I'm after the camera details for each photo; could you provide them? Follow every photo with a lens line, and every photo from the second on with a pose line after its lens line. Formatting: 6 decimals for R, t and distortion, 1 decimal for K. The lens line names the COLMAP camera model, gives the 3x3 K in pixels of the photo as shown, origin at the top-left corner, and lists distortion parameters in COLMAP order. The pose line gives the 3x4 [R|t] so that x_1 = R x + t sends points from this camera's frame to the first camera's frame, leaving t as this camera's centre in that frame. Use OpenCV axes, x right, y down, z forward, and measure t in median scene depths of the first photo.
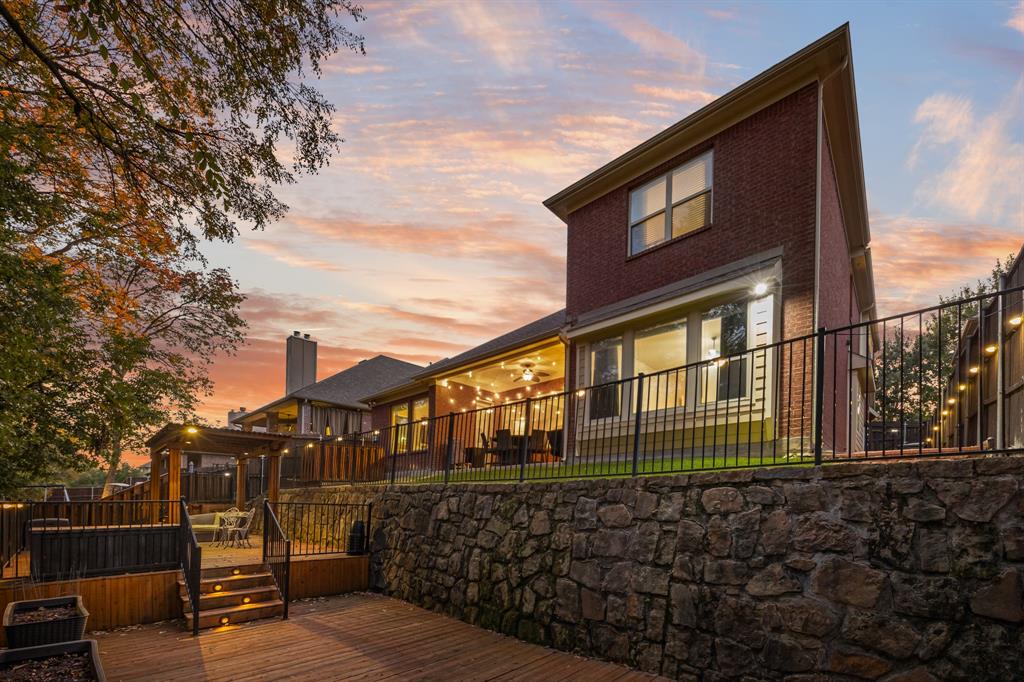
lens RADIAL K [[399.3, 0, 491.8], [0, 399.3, 313.8], [0, 0, 1]] dist [-0.002120, -0.000005]
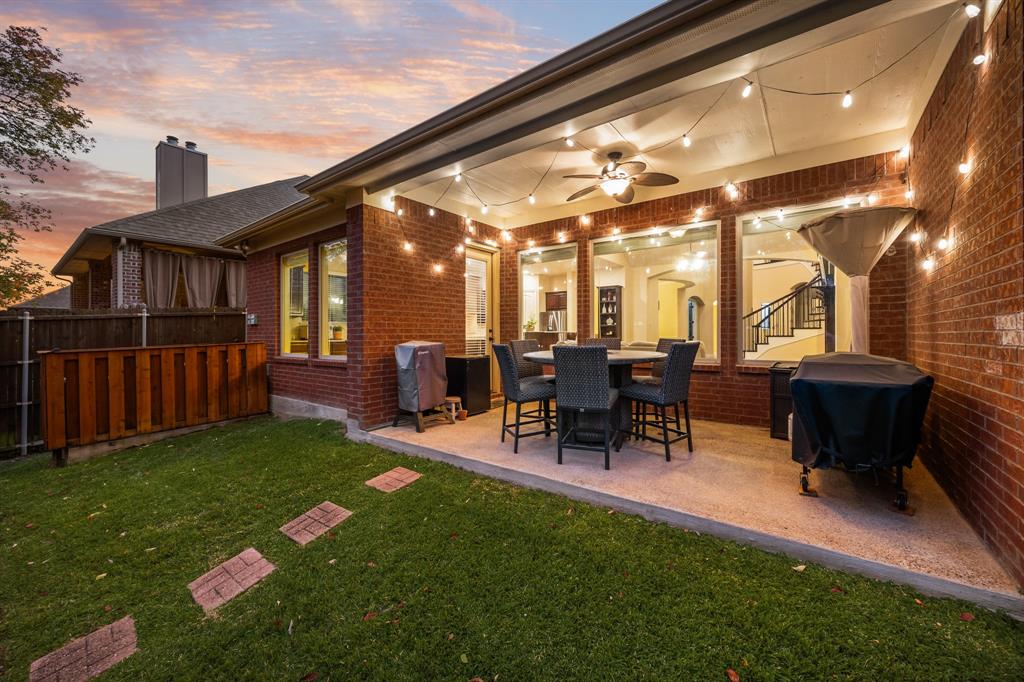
lens RADIAL K [[393.5, 0, 496.6], [0, 393.5, 289.3], [0, 0, 1]] dist [-0.001728, -0.000085]
pose [[0.994088, 0.000133, 0.108580, -0.055209], [-0.035813, 0.944439, 0.326730, 0.128755], [-0.102504, -0.328686, 0.938860, 0.618539]]
